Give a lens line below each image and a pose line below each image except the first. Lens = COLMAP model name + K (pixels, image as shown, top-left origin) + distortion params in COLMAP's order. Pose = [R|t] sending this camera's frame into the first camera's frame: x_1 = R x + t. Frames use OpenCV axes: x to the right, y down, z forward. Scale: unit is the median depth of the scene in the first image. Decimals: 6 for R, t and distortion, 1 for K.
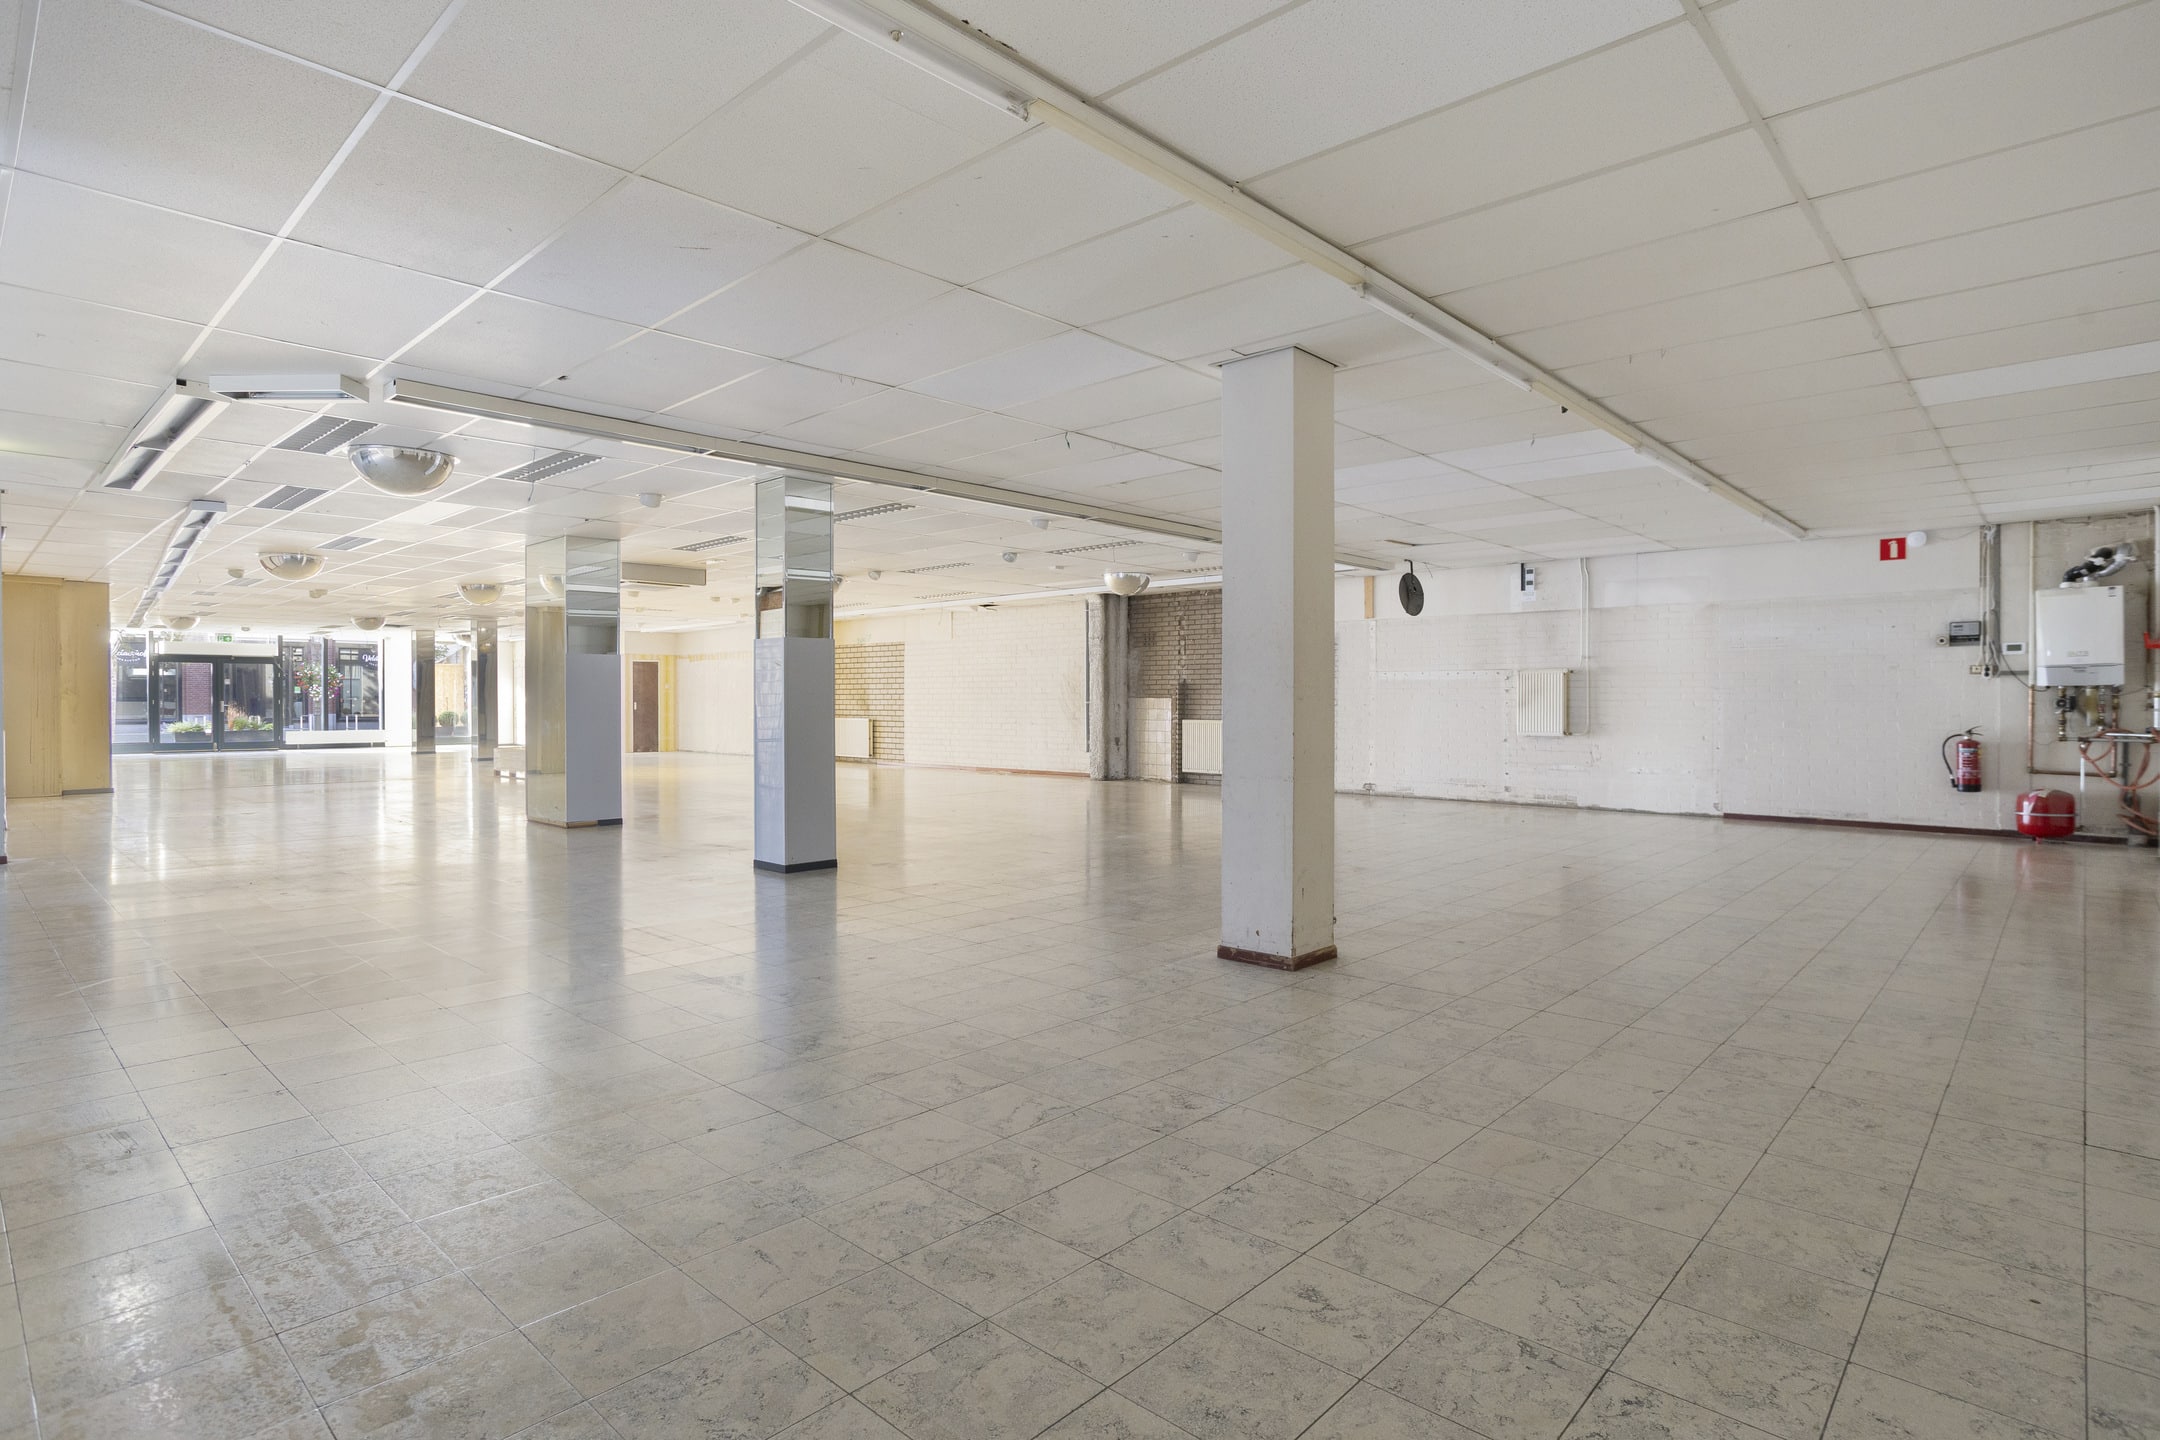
lens RADIAL K [[1136.2, 0, 1084.3], [0, 1136.2, 697.7], [0, 0, 1]] dist [-0.000285, 0.000247]
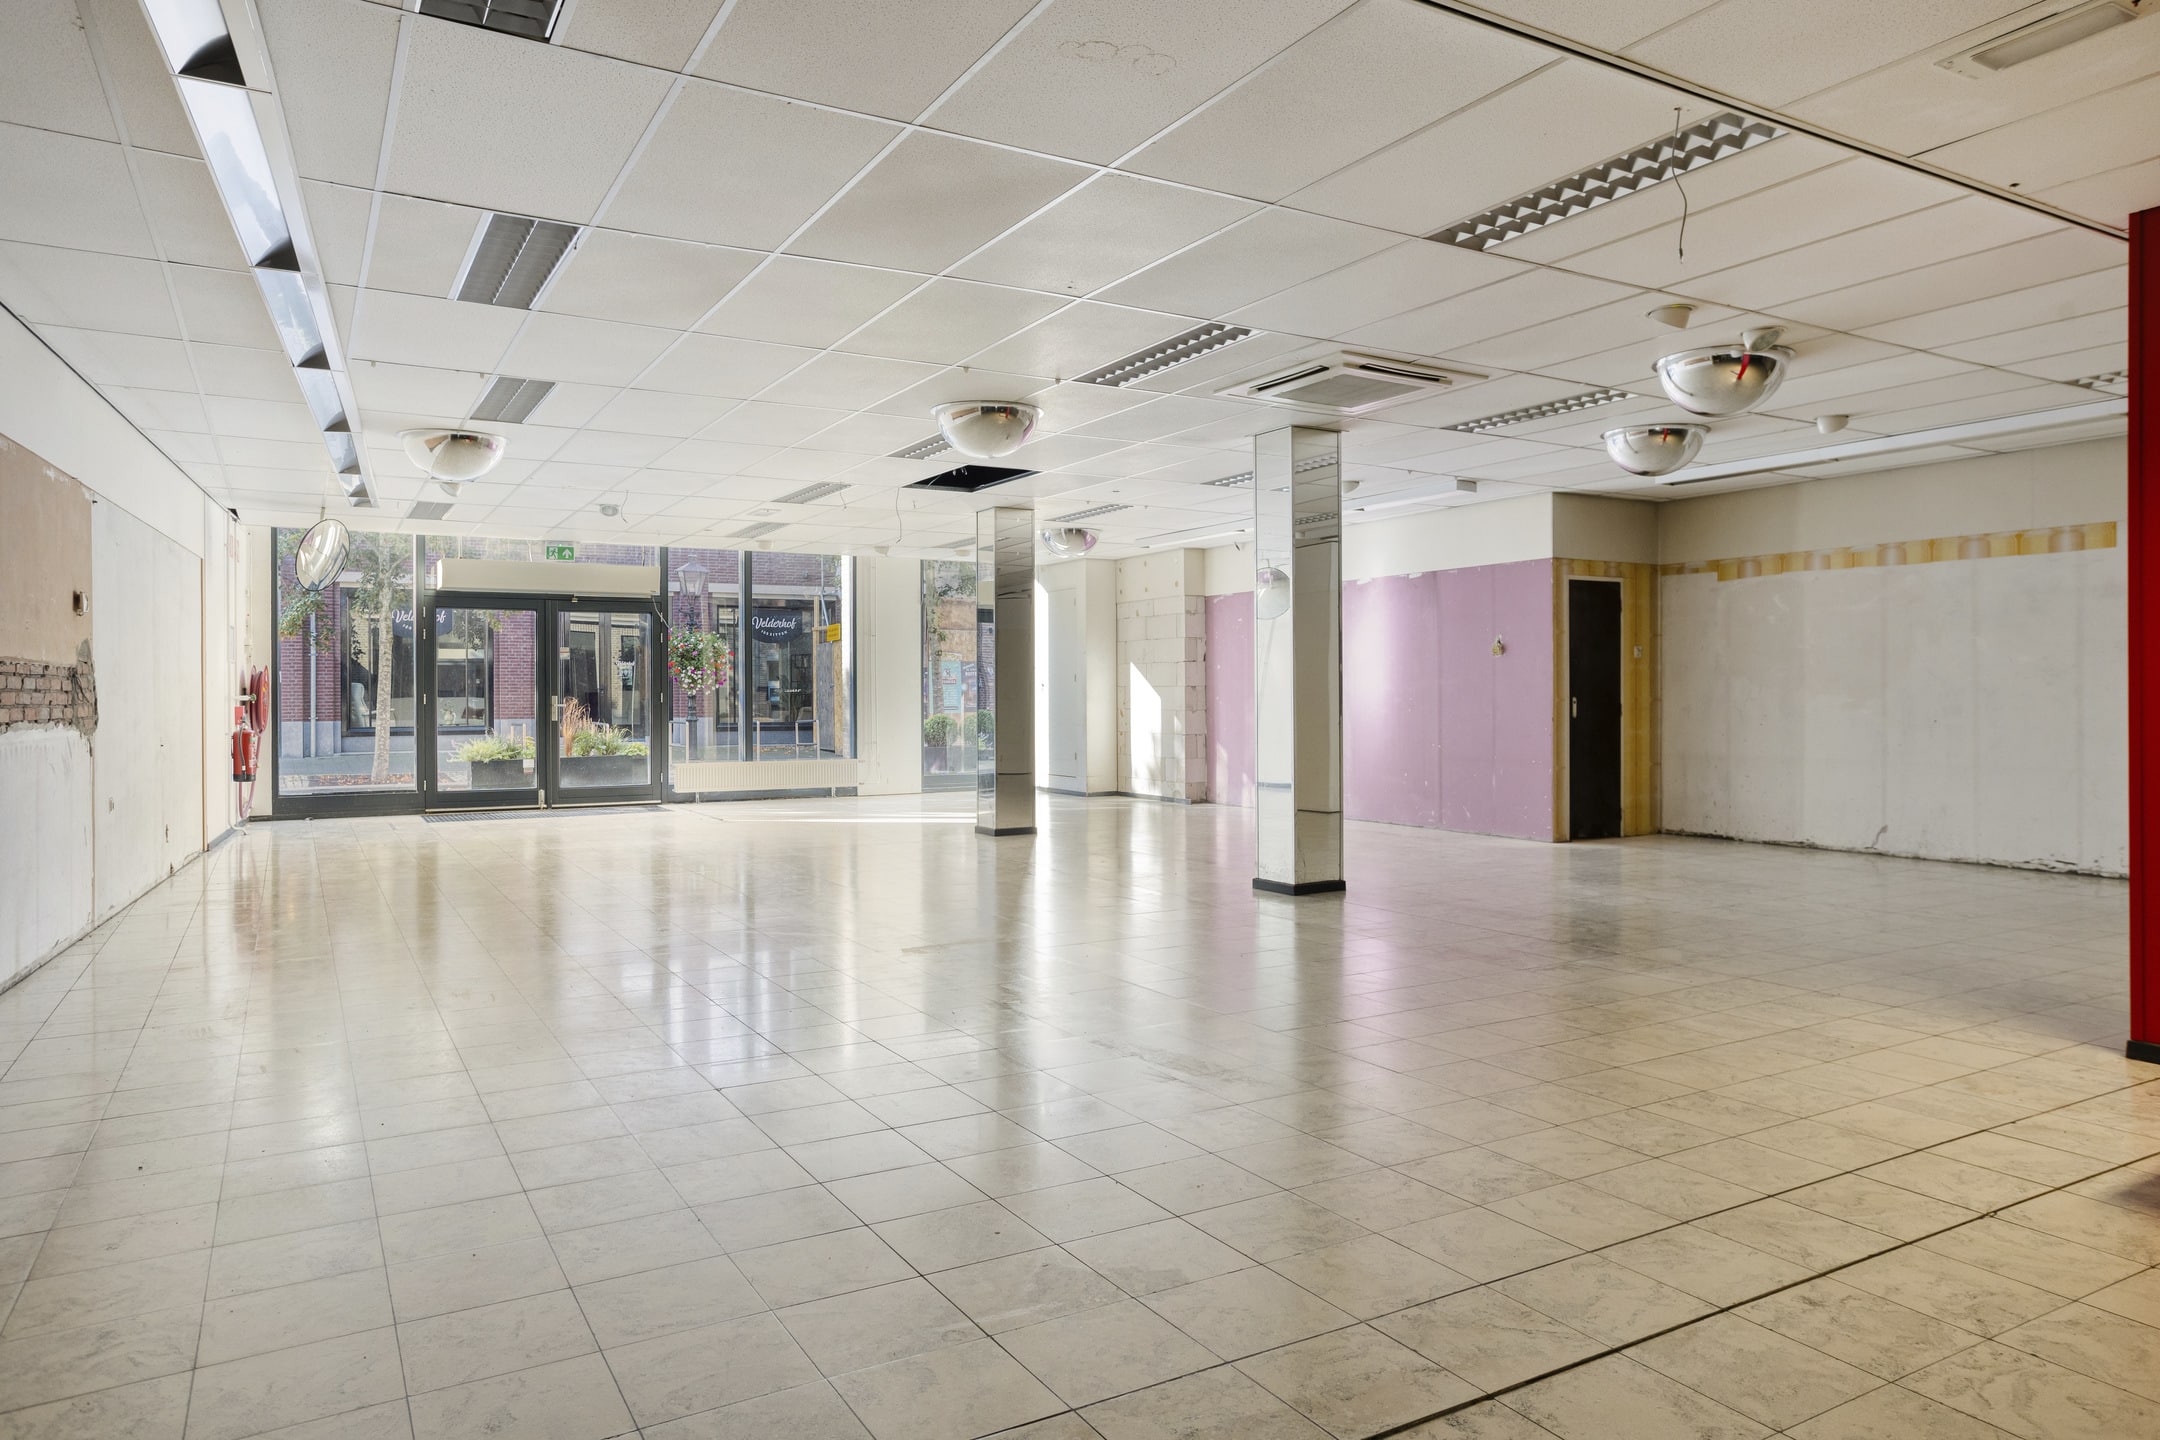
lens RADIAL K [[1381.9, 0, 1080.0], [0, 1381.9, 720.0], [0, 0, 1]] dist [-0.056768, 0.000013]
pose [[0.961866, 0.002212, -0.273511, -0.403185], [0.003059, 0.999818, 0.018845, 0.002624], [0.273502, -0.018963, 0.961684, 0.525615]]
